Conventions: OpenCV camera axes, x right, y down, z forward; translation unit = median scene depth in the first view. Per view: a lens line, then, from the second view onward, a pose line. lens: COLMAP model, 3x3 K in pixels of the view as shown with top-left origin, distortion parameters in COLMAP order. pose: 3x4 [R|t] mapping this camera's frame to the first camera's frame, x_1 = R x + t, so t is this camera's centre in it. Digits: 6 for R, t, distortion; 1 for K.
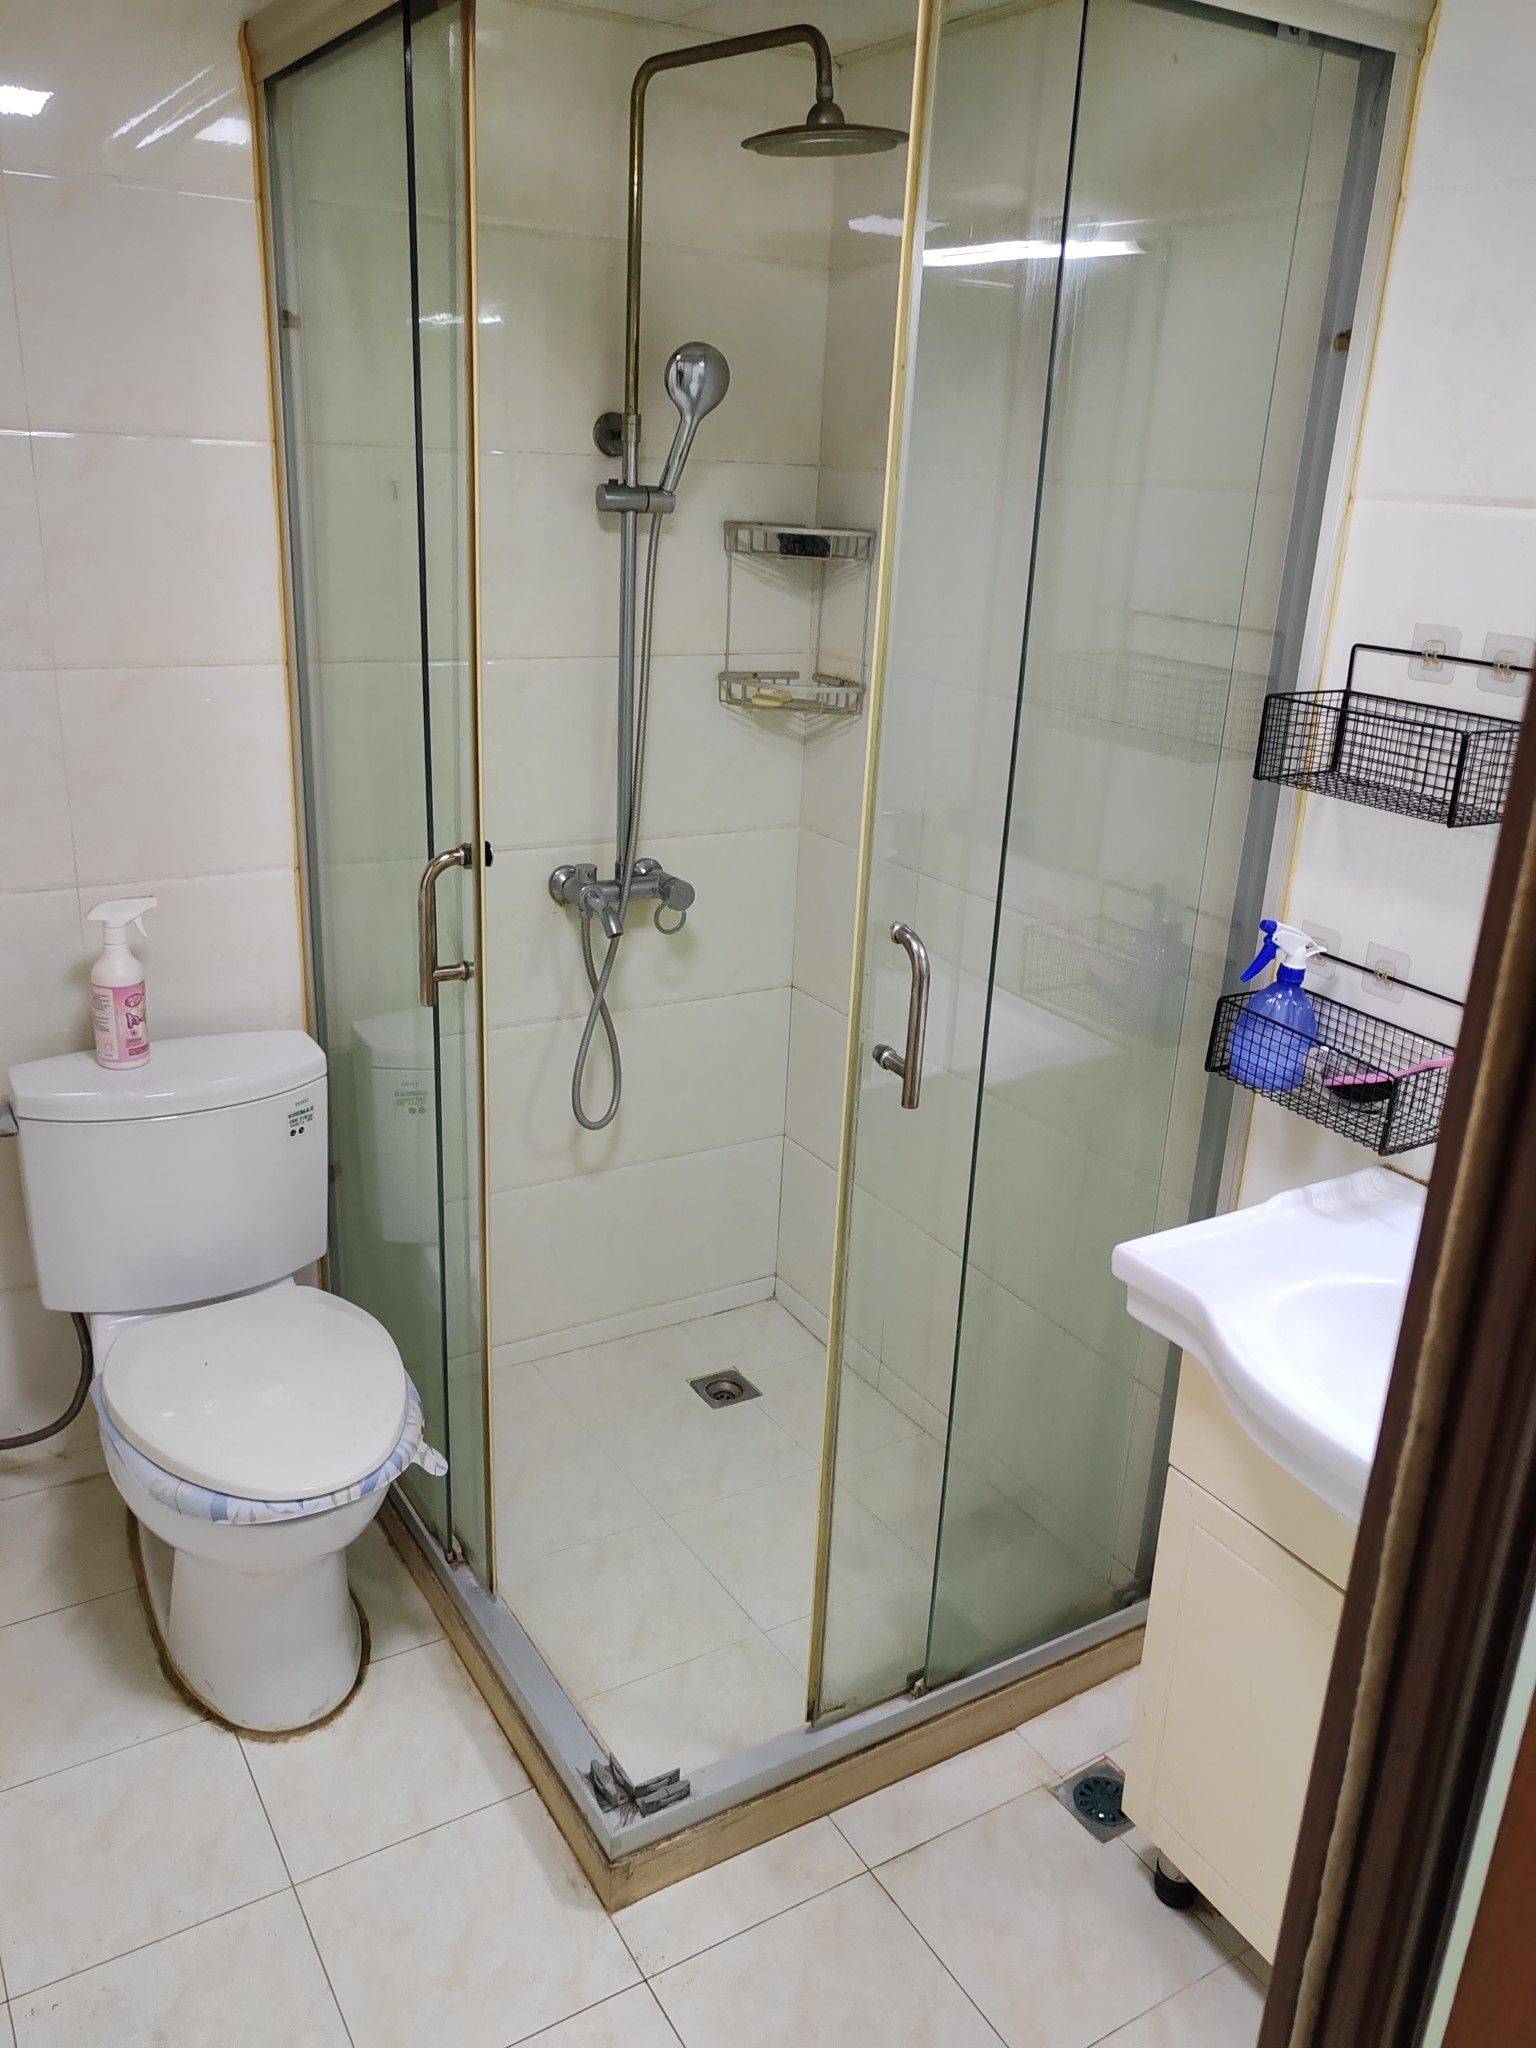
lens RADIAL K [[1597.4, 0, 770.6], [0, 1597.4, 1024.4], [0, 0, 1]] dist [0.005746, 0.006011]
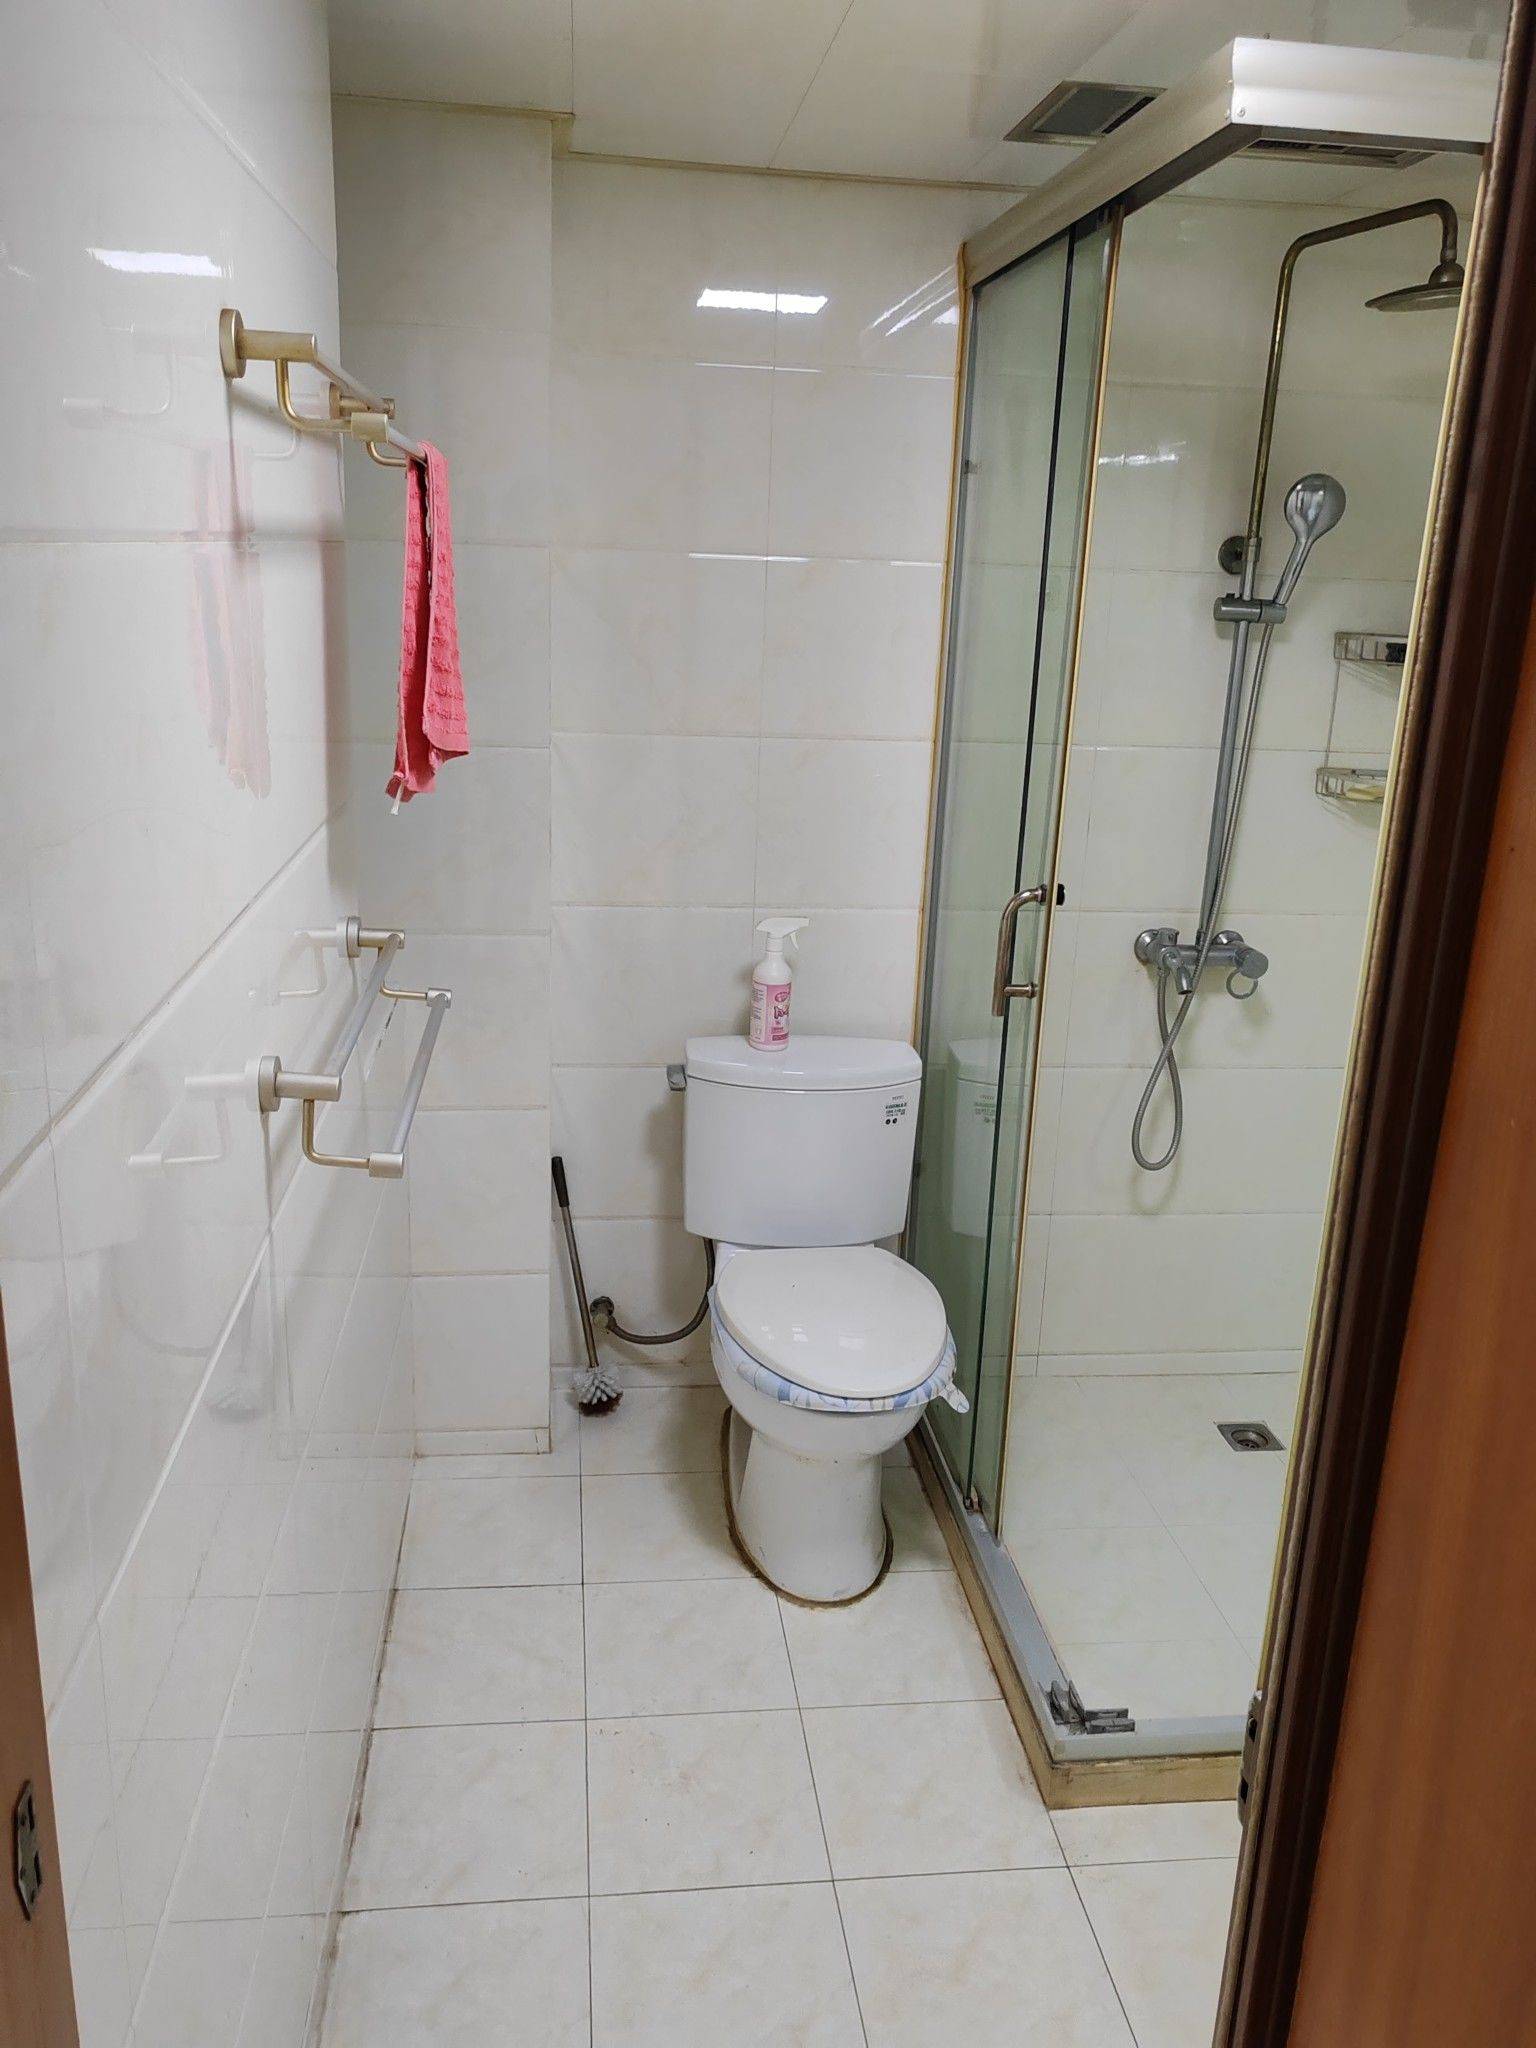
lens RADIAL K [[1597.4, 0, 764.4], [0, 1597.4, 1026.2], [0, 0, 1]] dist [0.005746, 0.006011]
pose [[0.909999, 0.106667, -0.400655, 0.095020], [-0.135500, 0.989789, -0.044244, 0.063873], [0.391845, 0.094550, 0.915160, -0.153674]]
